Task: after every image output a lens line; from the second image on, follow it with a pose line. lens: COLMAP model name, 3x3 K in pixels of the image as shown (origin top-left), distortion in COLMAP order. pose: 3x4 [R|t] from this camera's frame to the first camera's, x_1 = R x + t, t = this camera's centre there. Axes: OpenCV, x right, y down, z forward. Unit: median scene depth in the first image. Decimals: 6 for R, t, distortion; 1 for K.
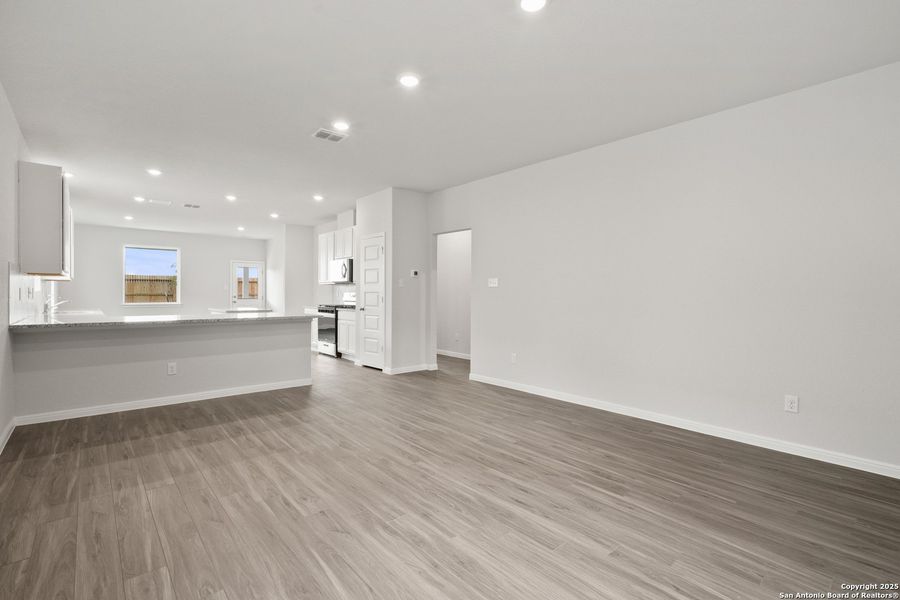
lens RADIAL K [[411.8, 0, 450.0], [0, 411.8, 300.0], [0, 0, 1]] dist [0.000323, 0.000073]
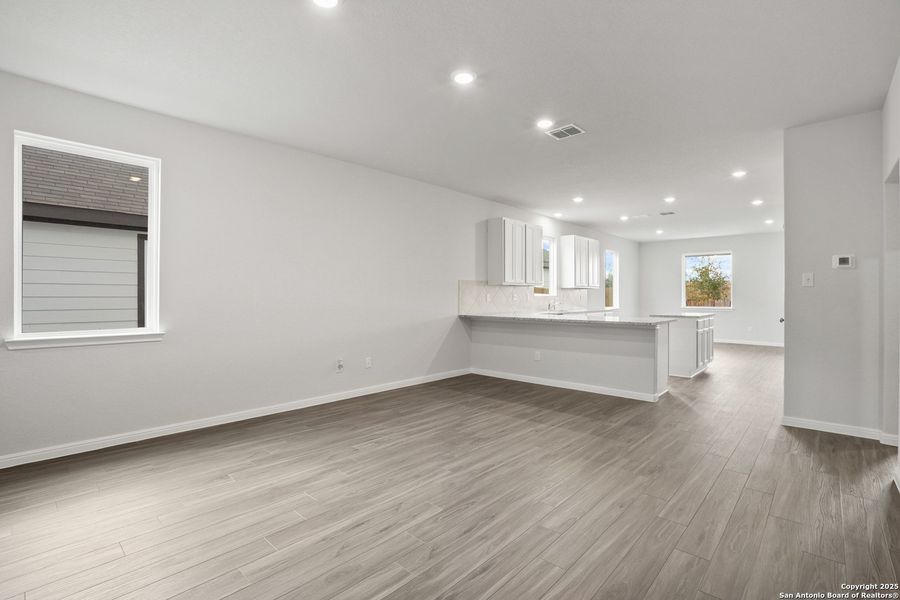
lens RADIAL K [[416.3, 0, 450.0], [0, 416.3, 300.0], [0, 0, 1]] dist [-0.039958, 0.000456]
pose [[0.111064, 0.002223, -0.993811, 0.829738], [-0.013666, 0.999906, 0.000709, -0.008554], [0.993719, 0.013503, 0.111084, 0.829410]]
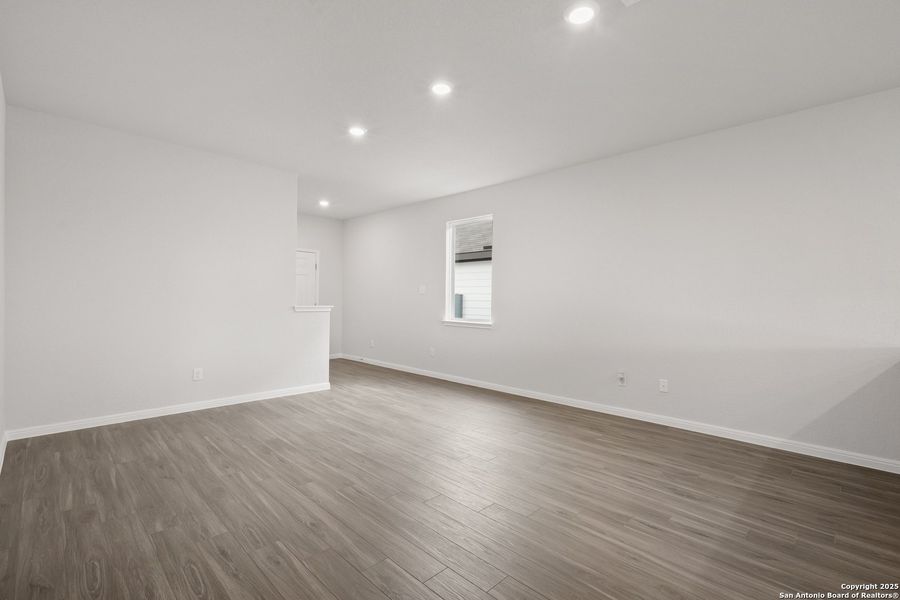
lens RADIAL K [[410.8, 0, 450.0], [0, 410.8, 300.0], [0, 0, 1]] dist [0.000650, -0.015625]
pose [[-0.996920, -0.019779, -0.075892, -0.051358], [-0.020844, 0.999695, 0.013270, -0.030189], [0.075606, 0.014811, -0.997028, 1.937527]]
